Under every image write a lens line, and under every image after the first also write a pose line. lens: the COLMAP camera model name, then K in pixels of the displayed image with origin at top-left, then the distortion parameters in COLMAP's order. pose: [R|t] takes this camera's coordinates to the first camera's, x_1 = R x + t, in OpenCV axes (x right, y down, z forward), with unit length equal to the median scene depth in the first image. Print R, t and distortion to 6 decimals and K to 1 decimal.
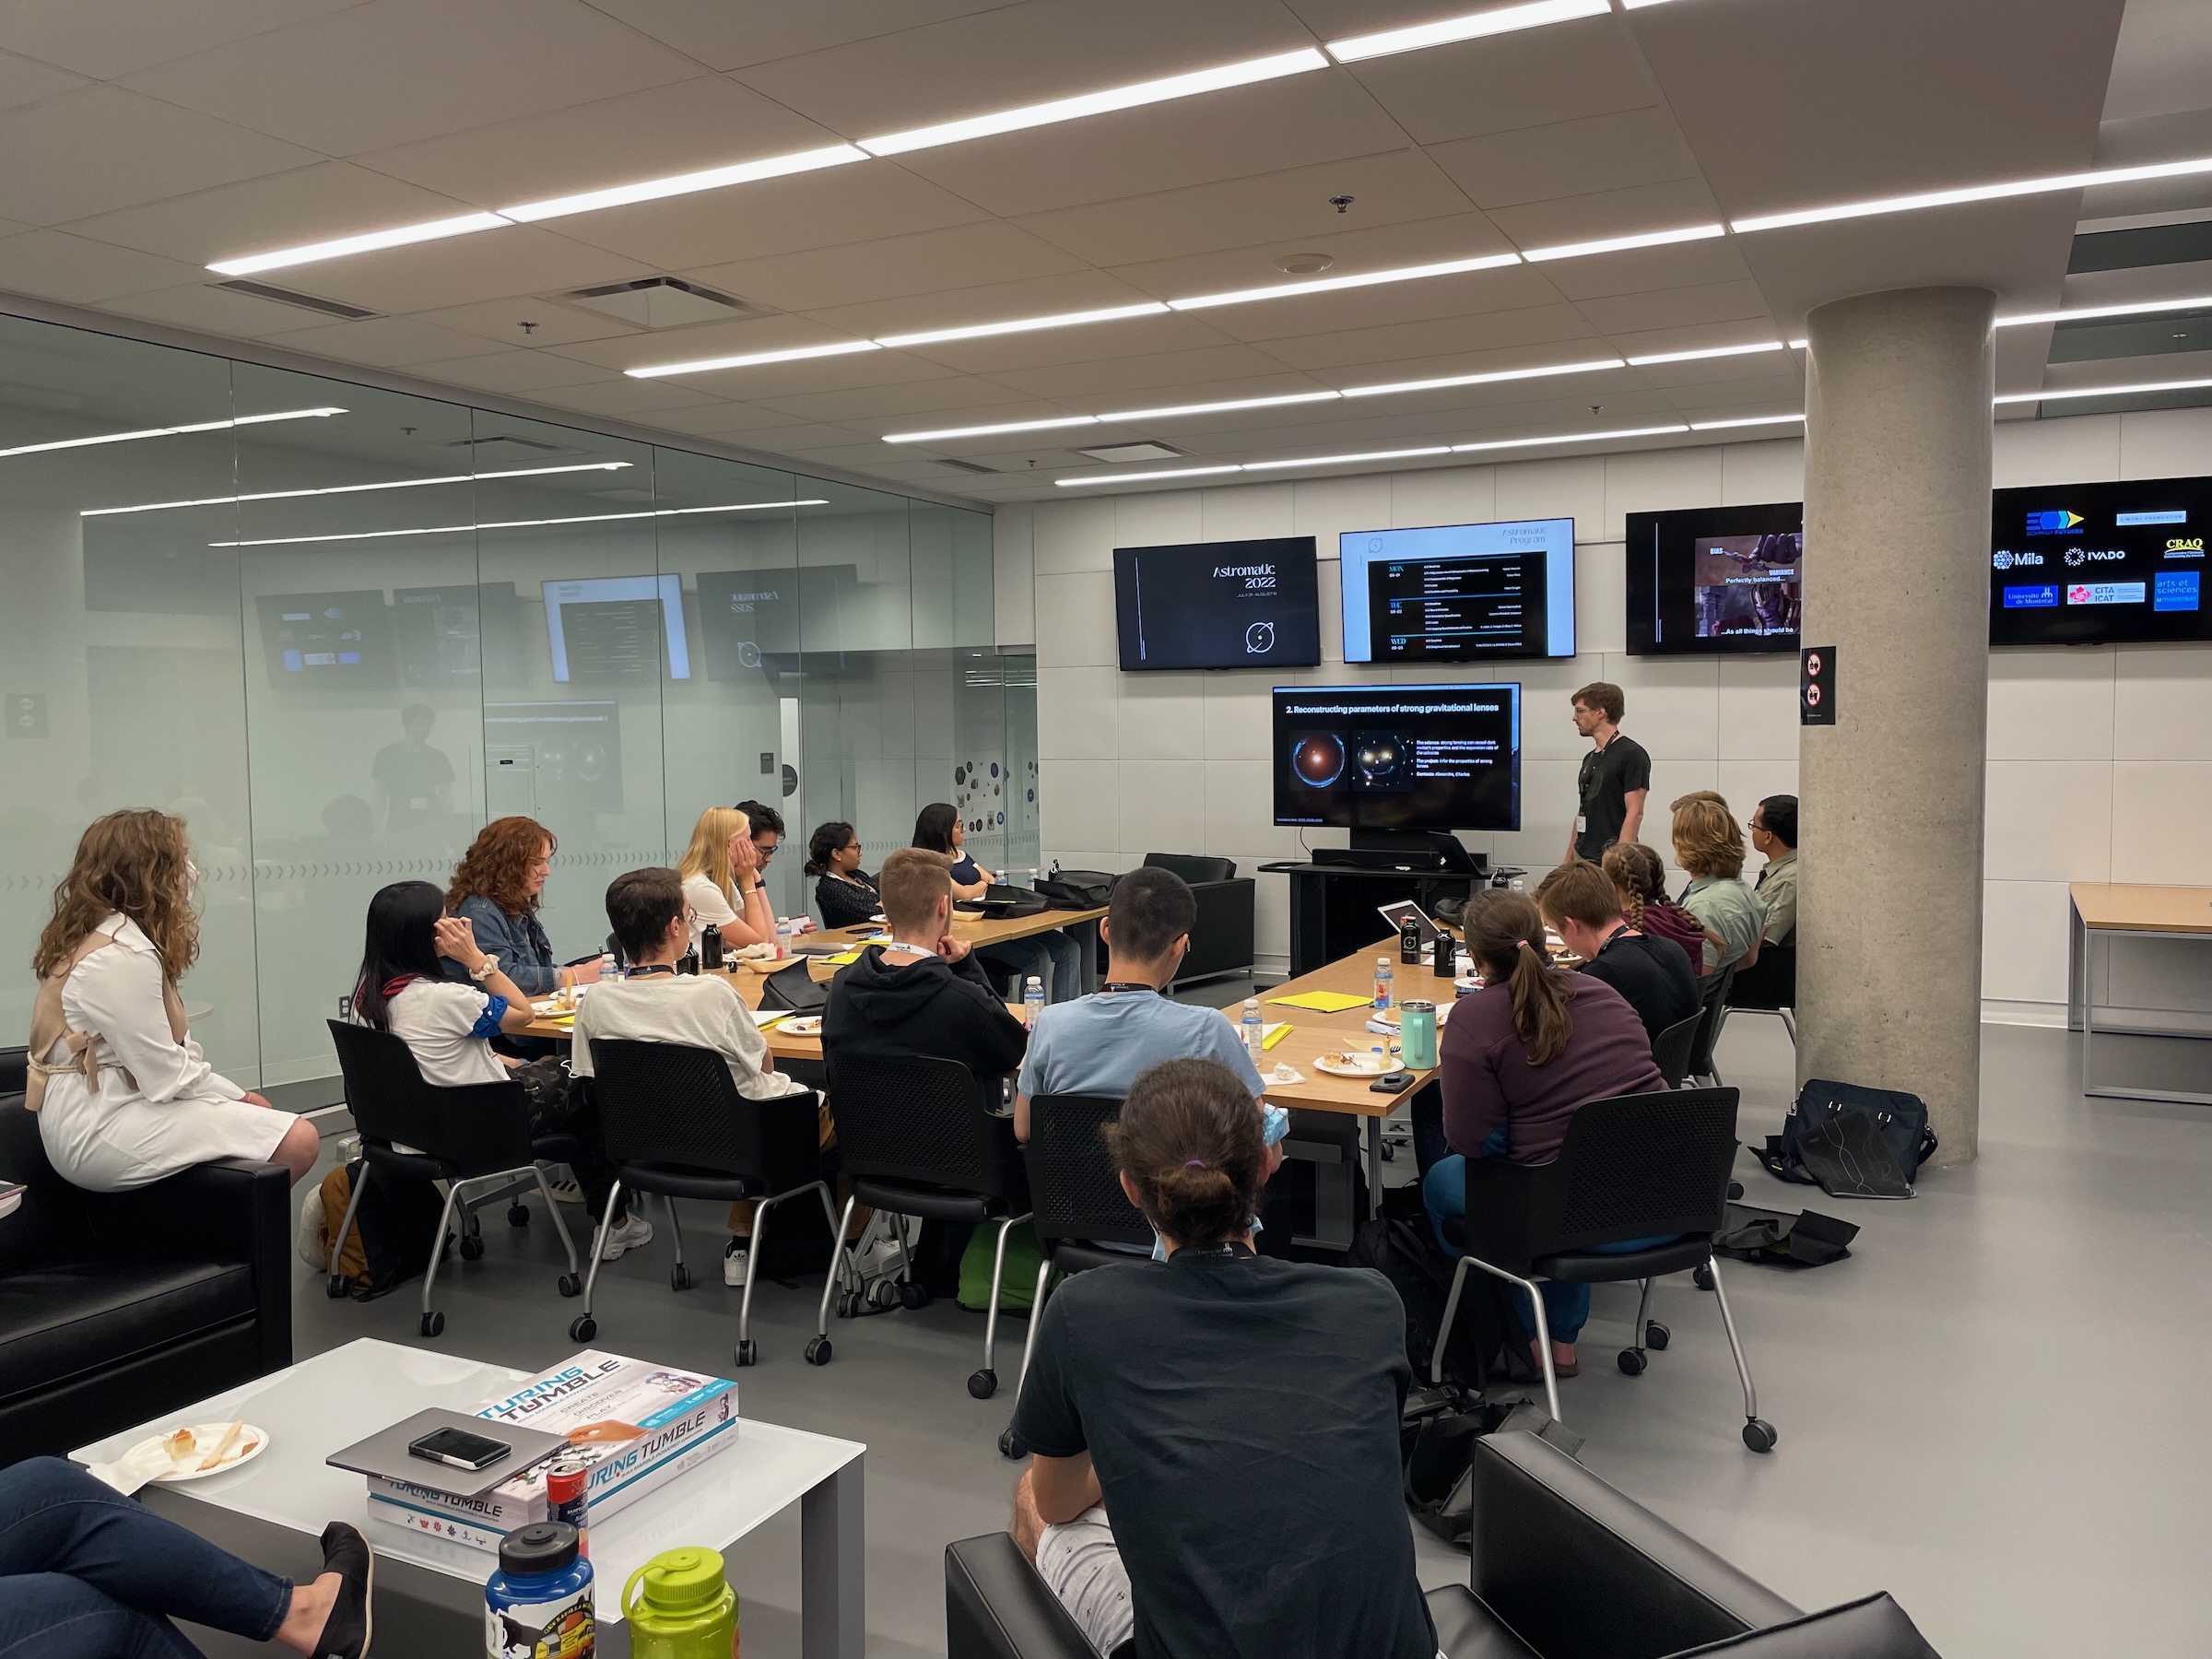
lens RADIAL K [[1682.7, 0, 1106.0], [0, 1682.7, 829.5], [0, 0, 1]] dist [0.046551, -0.003502]
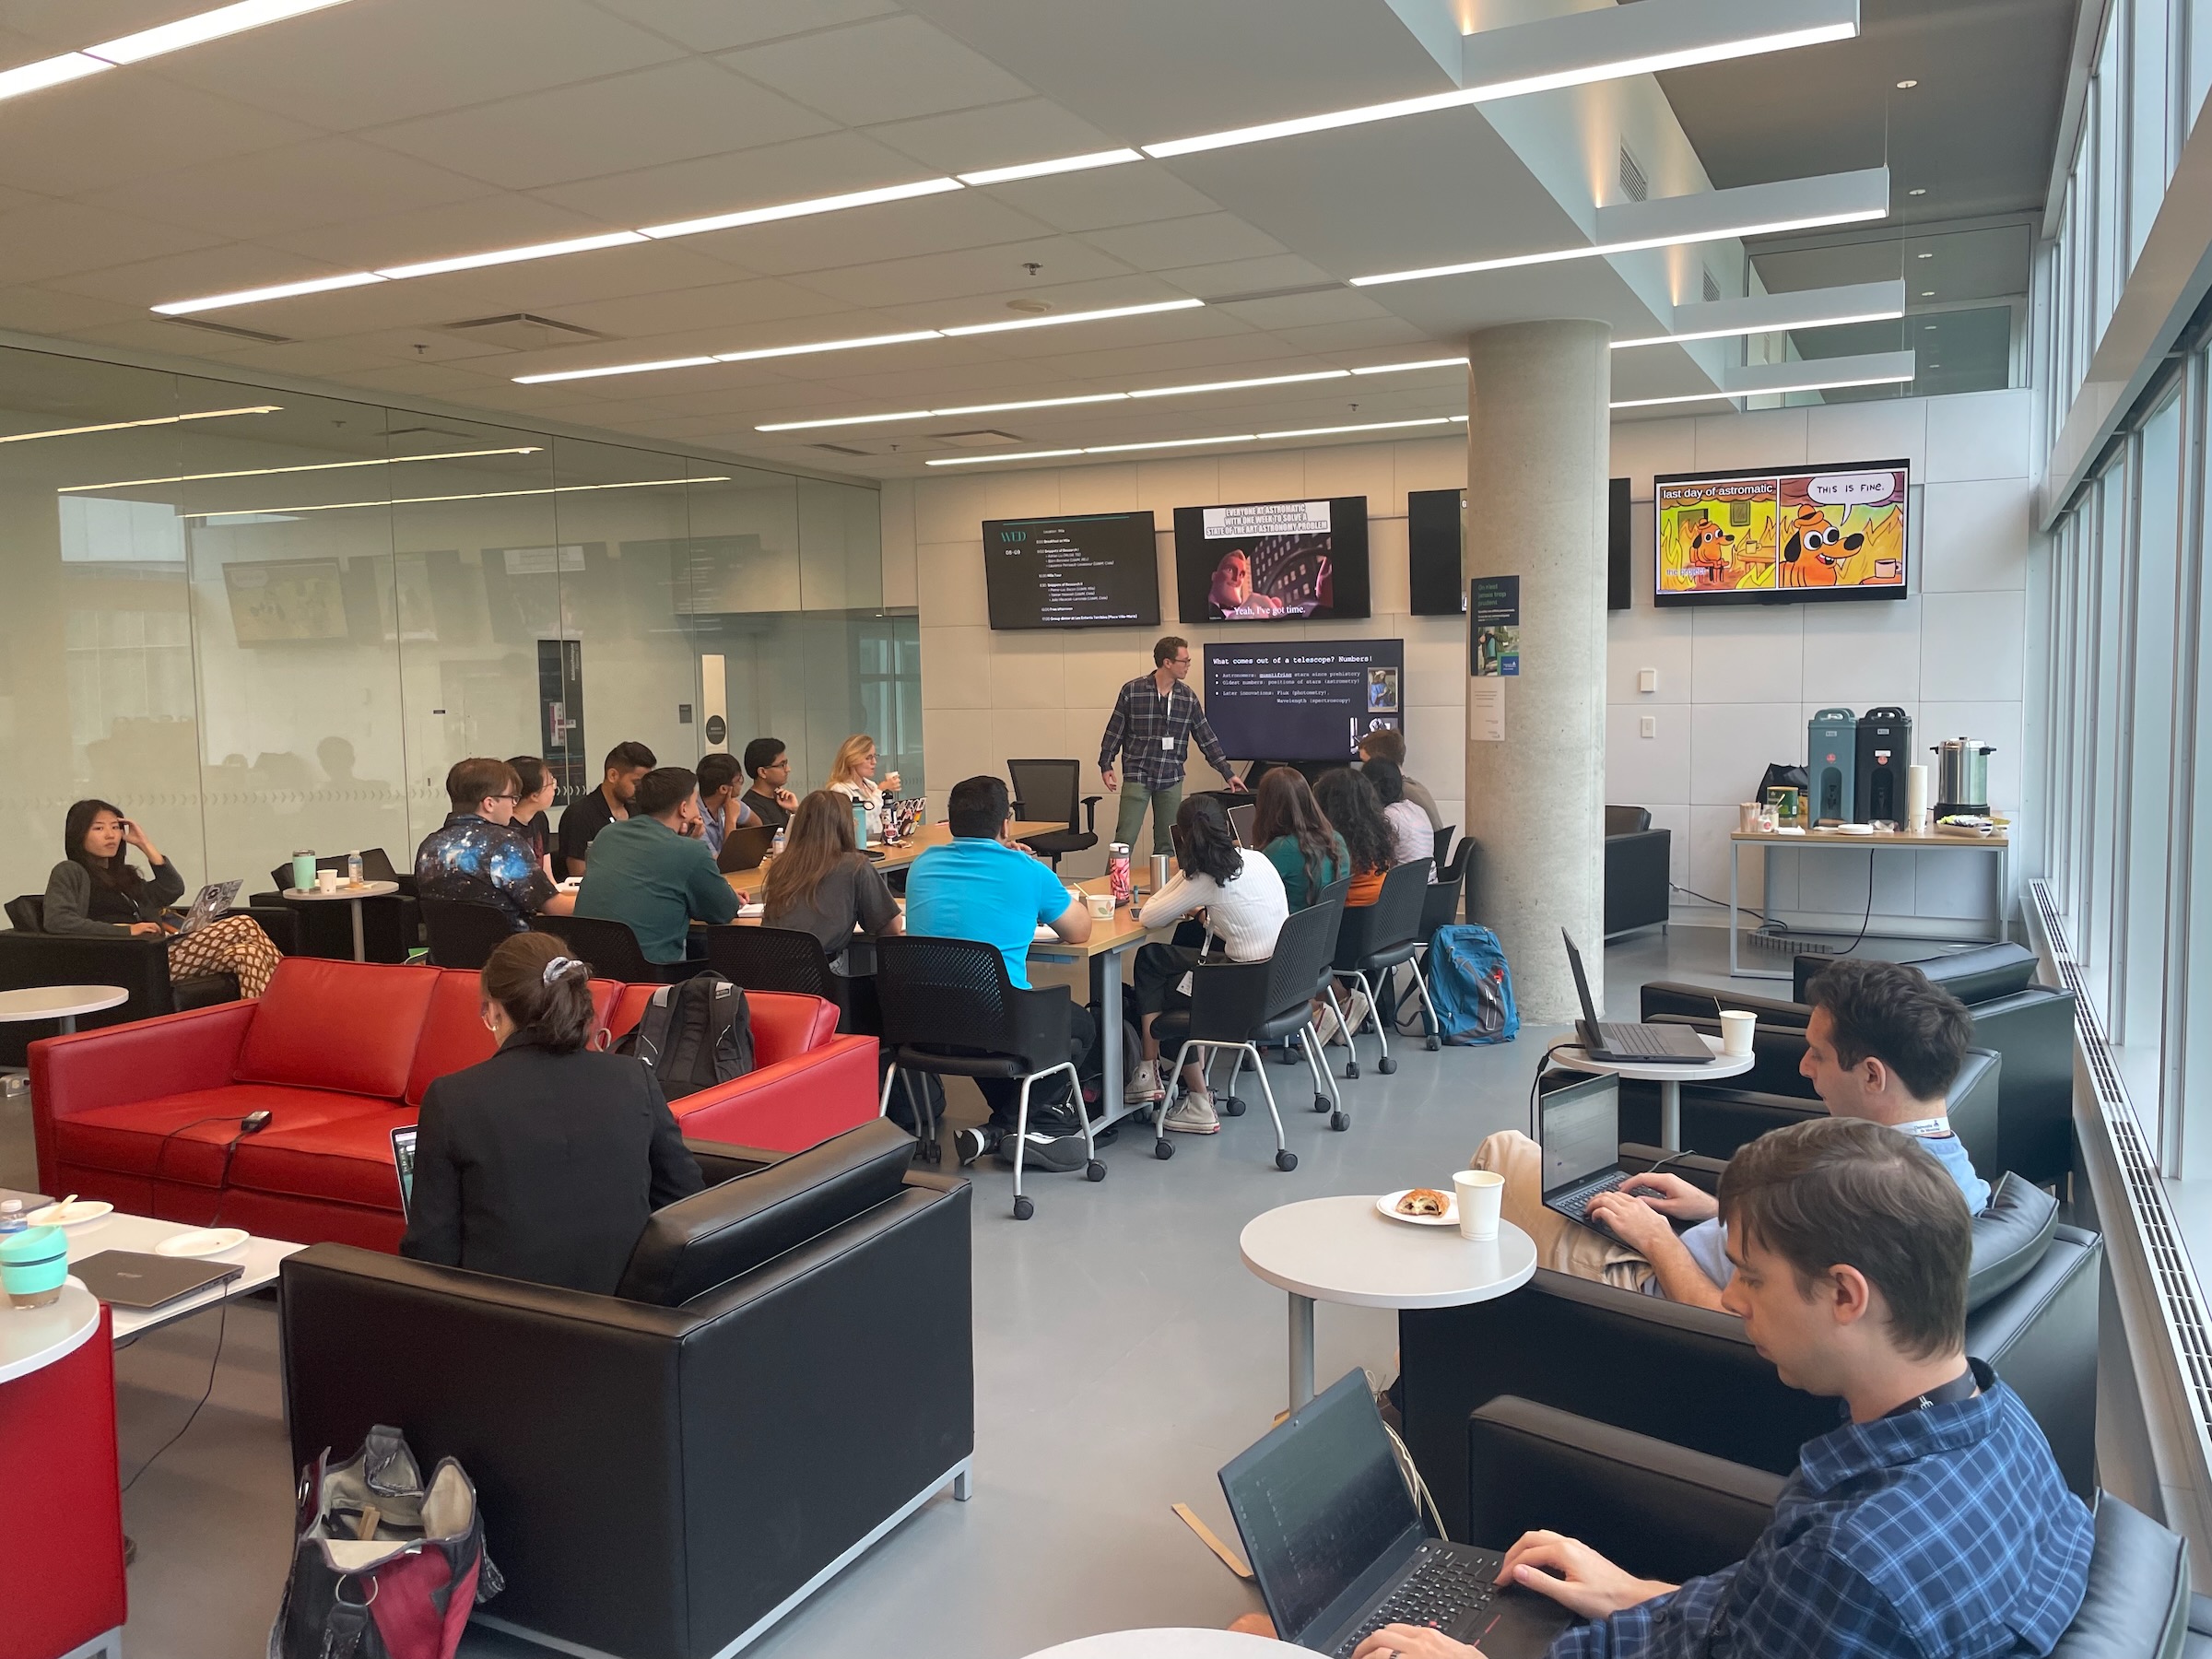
lens RADIAL K [[1680.0, 0, 1103.6], [0, 1680.0, 804.0], [0, 0, 1]] dist [0.047794, -0.000968]
pose [[0.999989, -0.001807, 0.004307, 0.080929], [0.001767, 0.999955, 0.009372, 0.012183], [-0.004323, -0.009364, 0.999947, -0.127112]]
